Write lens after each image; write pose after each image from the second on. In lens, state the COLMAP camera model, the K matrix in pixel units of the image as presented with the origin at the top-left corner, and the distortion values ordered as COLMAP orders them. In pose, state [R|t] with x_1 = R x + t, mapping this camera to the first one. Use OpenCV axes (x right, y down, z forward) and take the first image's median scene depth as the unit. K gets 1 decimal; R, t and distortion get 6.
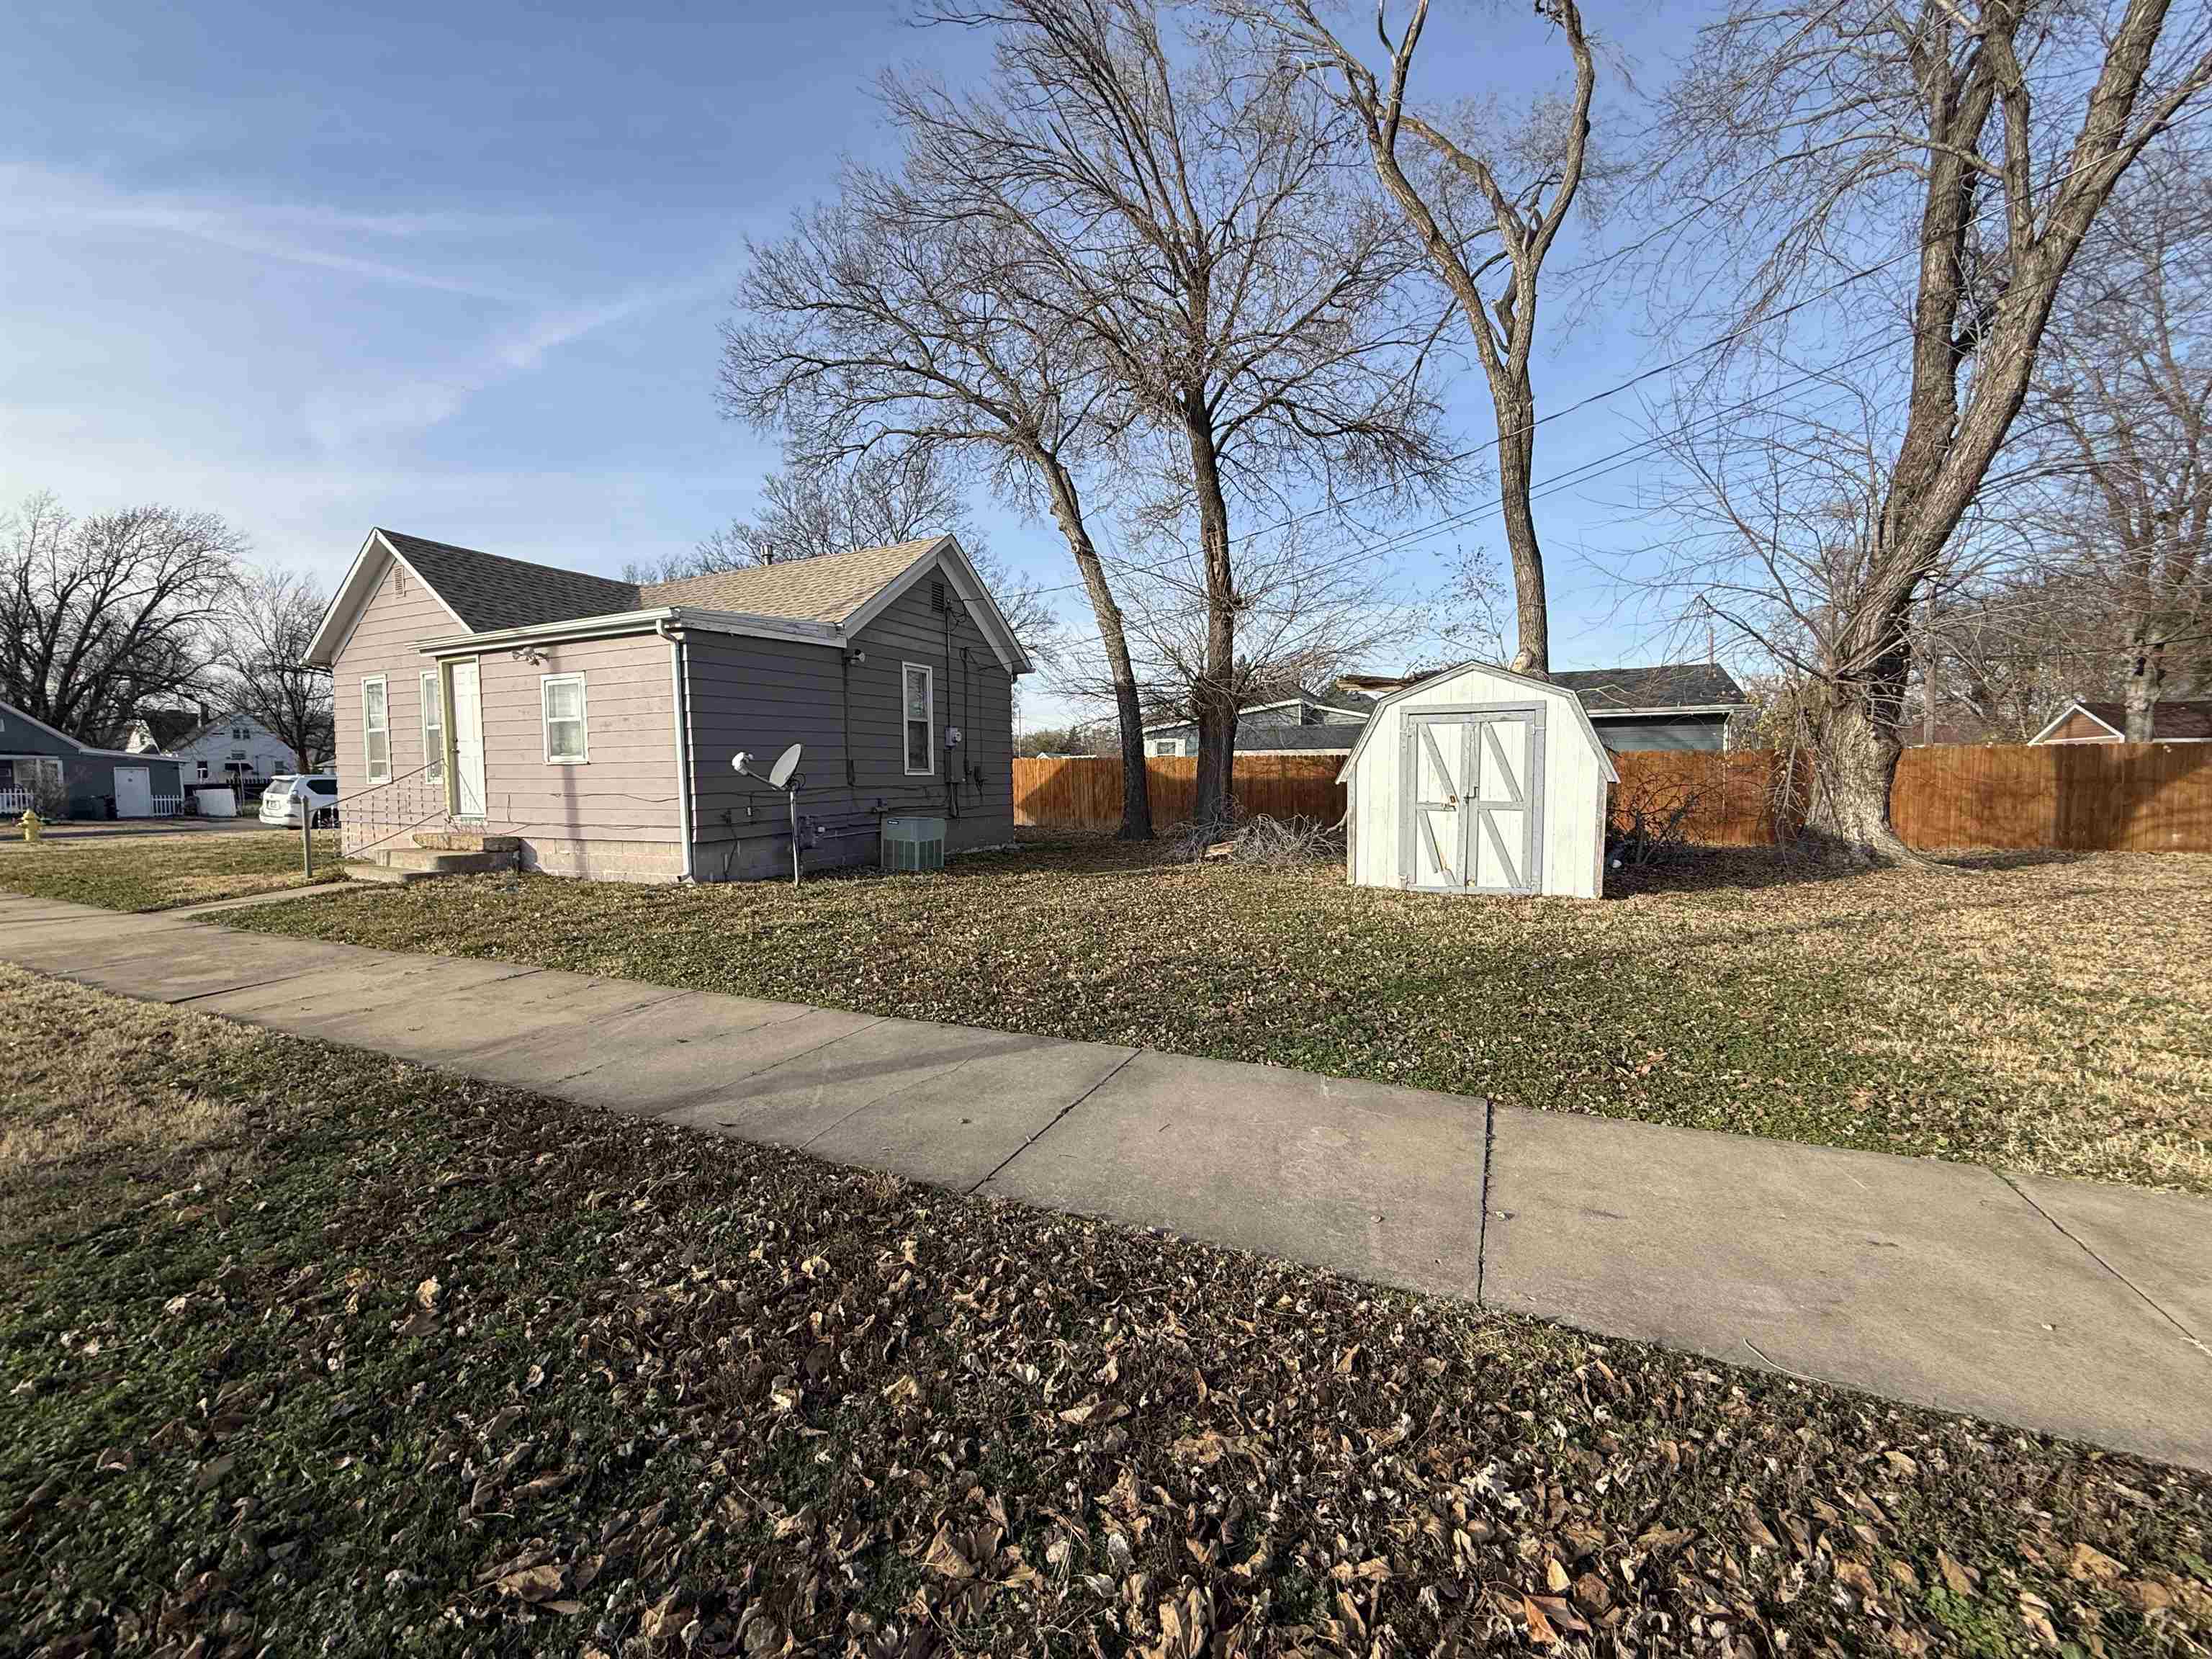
lens RADIAL K [[875.7, 0, 1102.9], [0, 875.7, 804.1], [0, 0, 1]] dist [0.001458, 0.000059]
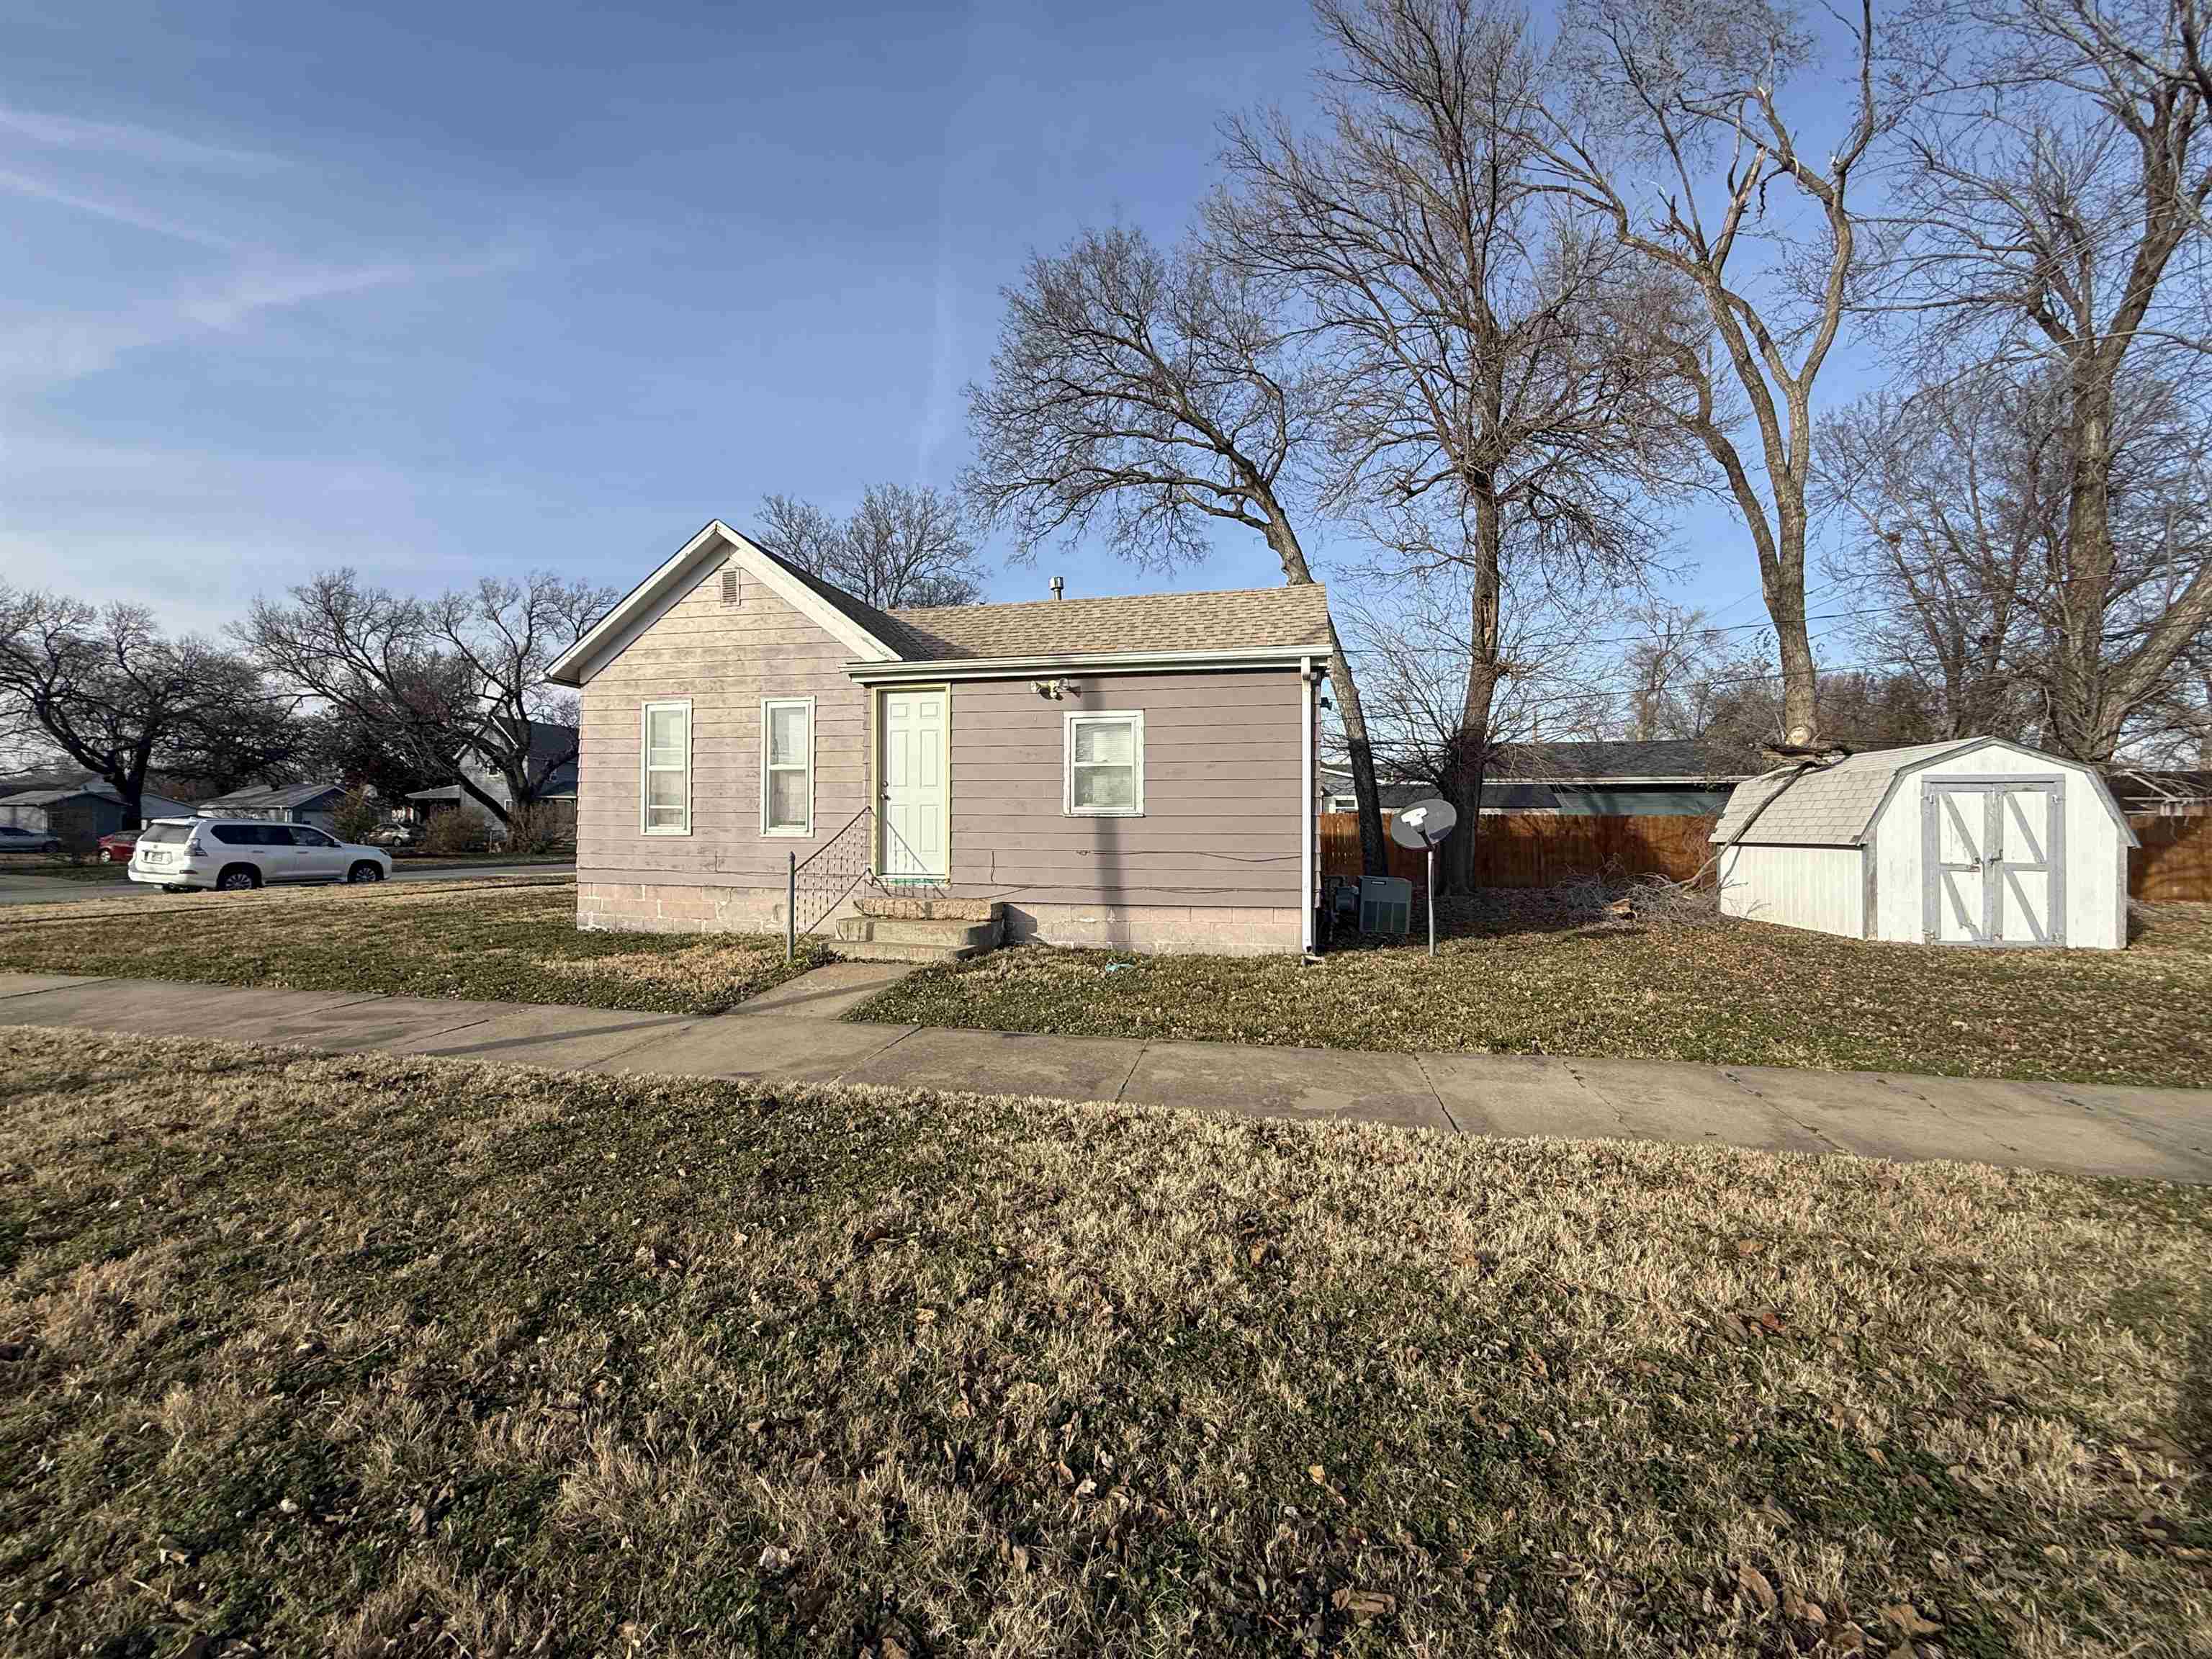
lens RADIAL K [[882.3, 0, 1101.5], [0, 882.3, 823.2], [0, 0, 1]] dist [0.001713, 0.000039]
pose [[0.971136, 0.013103, 0.238168, -0.798639], [-0.003790, 0.999212, -0.039517, -0.004300], [-0.238498, 0.037474, 0.970420, 0.158061]]
